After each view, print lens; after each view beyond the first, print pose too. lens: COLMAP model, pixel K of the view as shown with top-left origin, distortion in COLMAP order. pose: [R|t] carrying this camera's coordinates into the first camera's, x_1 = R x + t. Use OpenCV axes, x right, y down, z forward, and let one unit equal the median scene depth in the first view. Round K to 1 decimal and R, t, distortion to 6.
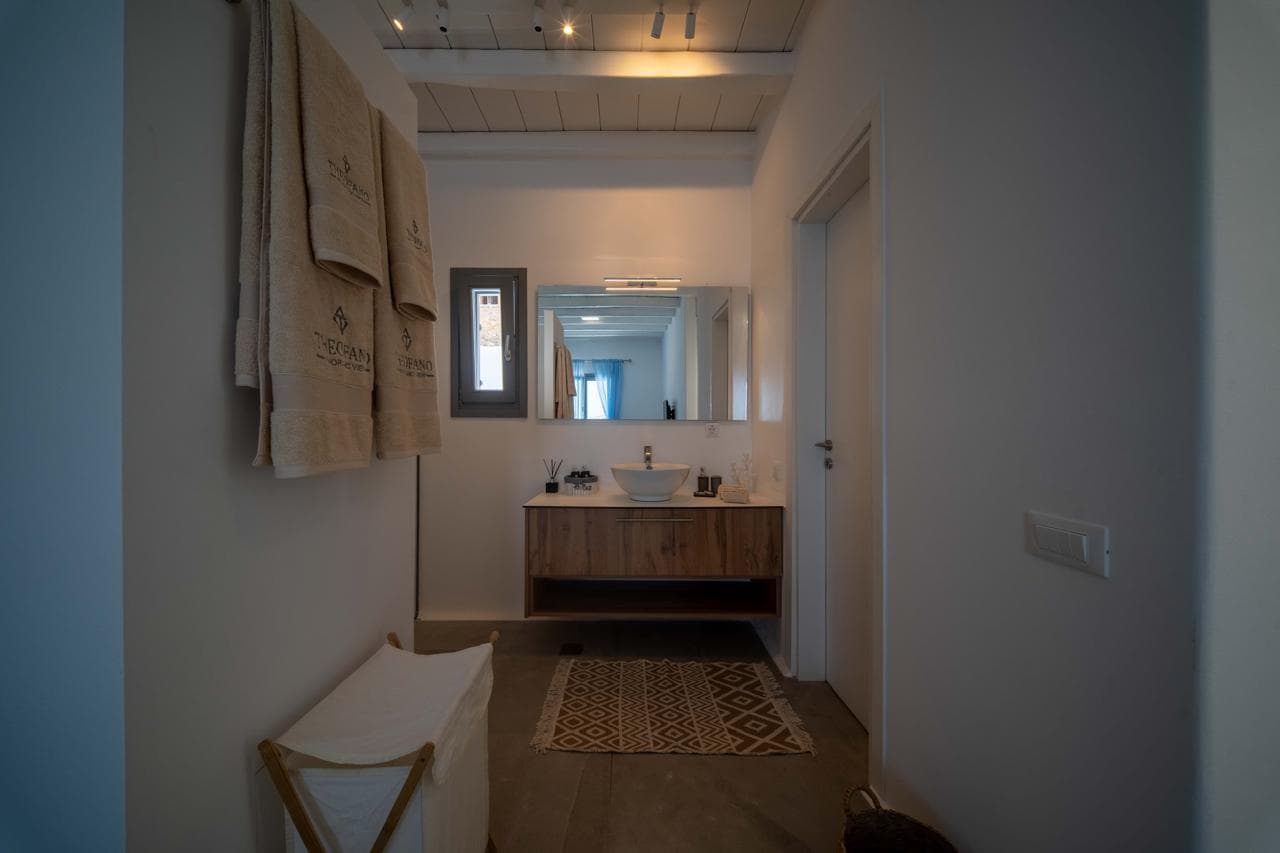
lens RADIAL K [[453.6, 0, 629.9], [0, 453.6, 425.8], [0, 0, 1]] dist [-0.006241, -0.000210]
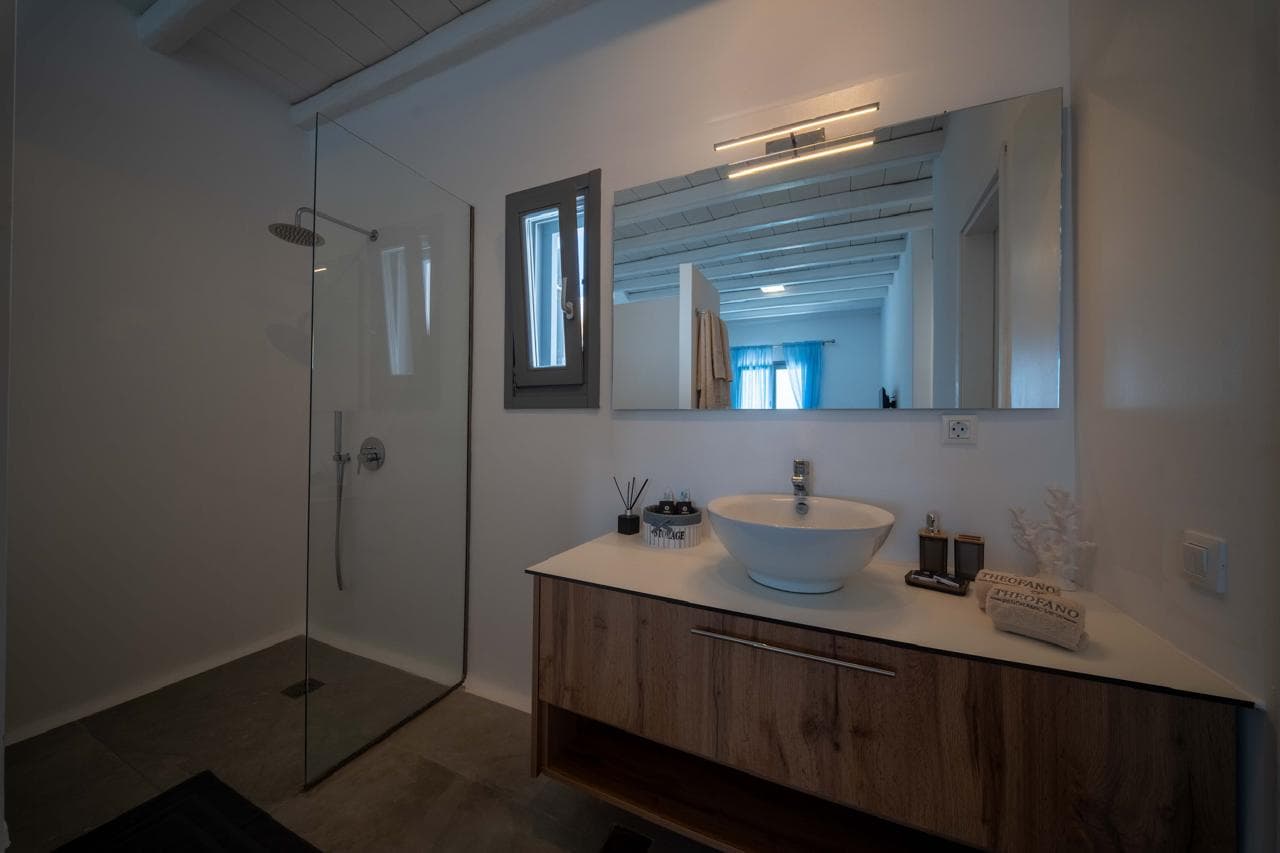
lens RADIAL K [[443.4, 0, 634.7], [0, 443.4, 428.7], [0, 0, 1]] dist [0.011403, -0.009249]
pose [[0.899199, 0.006802, -0.437486, 0.088121], [-0.003085, 0.999953, 0.009206, 0.004526], [0.437528, -0.006928, 0.899178, 0.479640]]
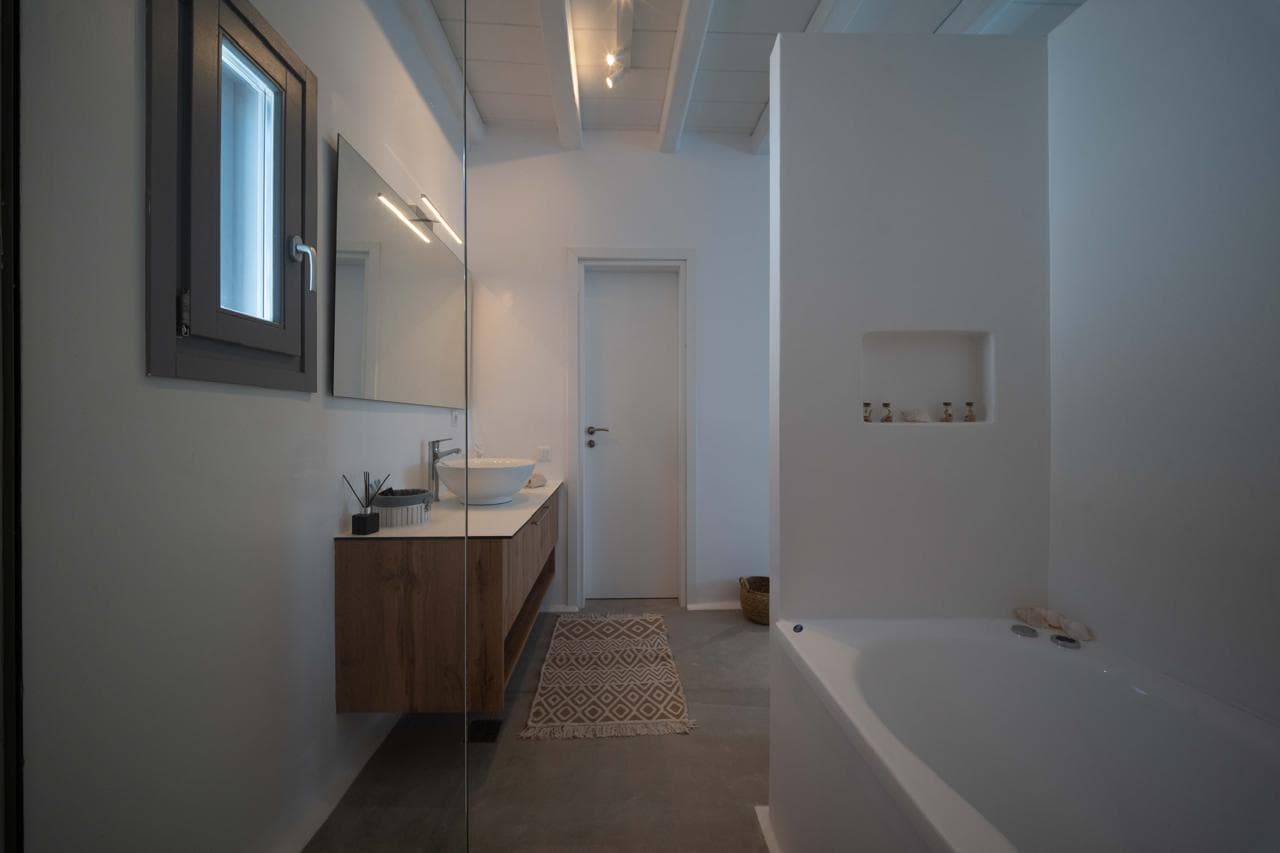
lens RADIAL K [[453.6, 0, 629.9], [0, 453.6, 425.8], [0, 0, 1]] dist [-0.006241, -0.000210]
pose [[-0.041999, -0.011699, 0.999049, -0.726660], [-0.011264, 0.999873, 0.011236, 0.007791], [-0.999054, -0.010781, -0.042125, 0.701232]]
